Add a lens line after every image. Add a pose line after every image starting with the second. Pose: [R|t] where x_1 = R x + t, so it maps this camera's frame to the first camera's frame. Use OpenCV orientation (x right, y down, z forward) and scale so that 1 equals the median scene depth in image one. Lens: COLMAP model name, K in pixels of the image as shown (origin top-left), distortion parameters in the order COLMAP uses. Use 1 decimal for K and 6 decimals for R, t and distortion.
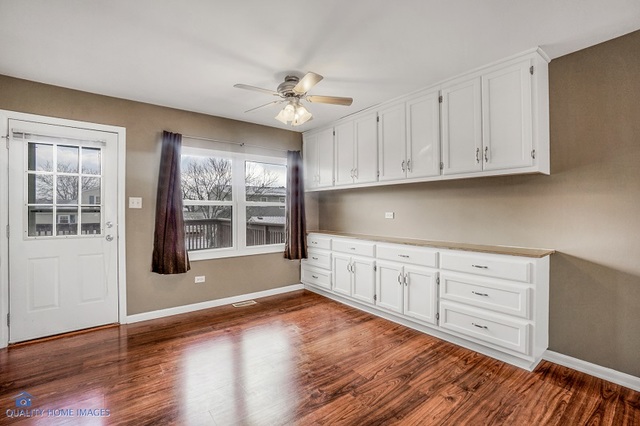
lens RADIAL K [[291.8, 0, 317.4], [0, 291.8, 212.1], [0, 0, 1]] dist [-0.023825, 0.006379]
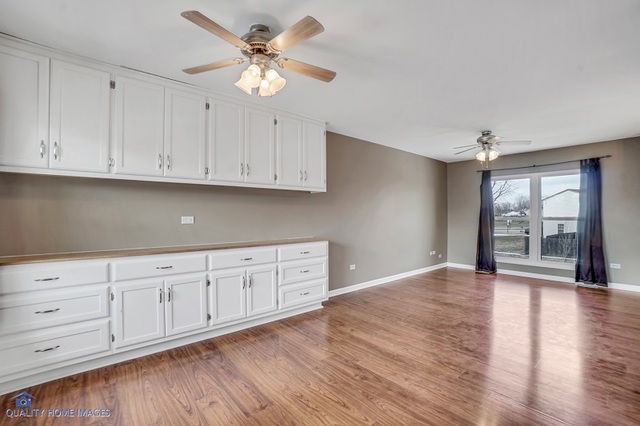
lens RADIAL K [[291.8, 0, 324.6], [0, 291.8, 213.6], [0, 0, 1]] dist [-0.023825, 0.006379]
pose [[-0.068230, 0.009927, 0.997620, -0.686051], [0.008034, 0.999924, -0.009401, 0.003226], [-0.997637, 0.007373, -0.068304, 0.745877]]
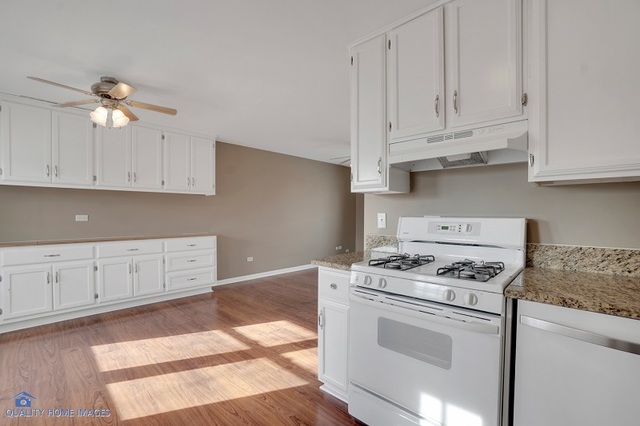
lens RADIAL K [[291.8, 0, 322.2], [0, 291.8, 215.2], [0, 0, 1]] dist [-0.023825, 0.006379]
pose [[-0.161089, -0.000319, 0.986940, -0.986508], [0.001179, 0.999999, 0.000515, 0.002283], [-0.986939, 0.001247, -0.161089, 0.372887]]
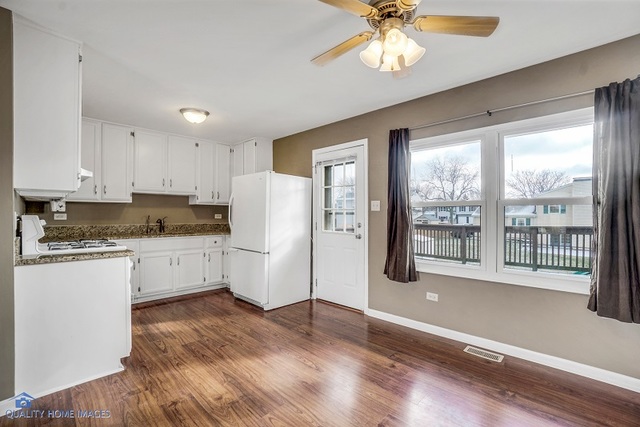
lens RADIAL K [[291.8, 0, 319.4], [0, 291.8, 214.6], [0, 0, 1]] dist [-0.023825, 0.006379]
pose [[0.146603, 0.003740, -0.989188, 0.410279], [-0.004716, 0.999984, 0.003082, -0.001210], [0.989184, 0.004213, 0.146619, 0.643522]]
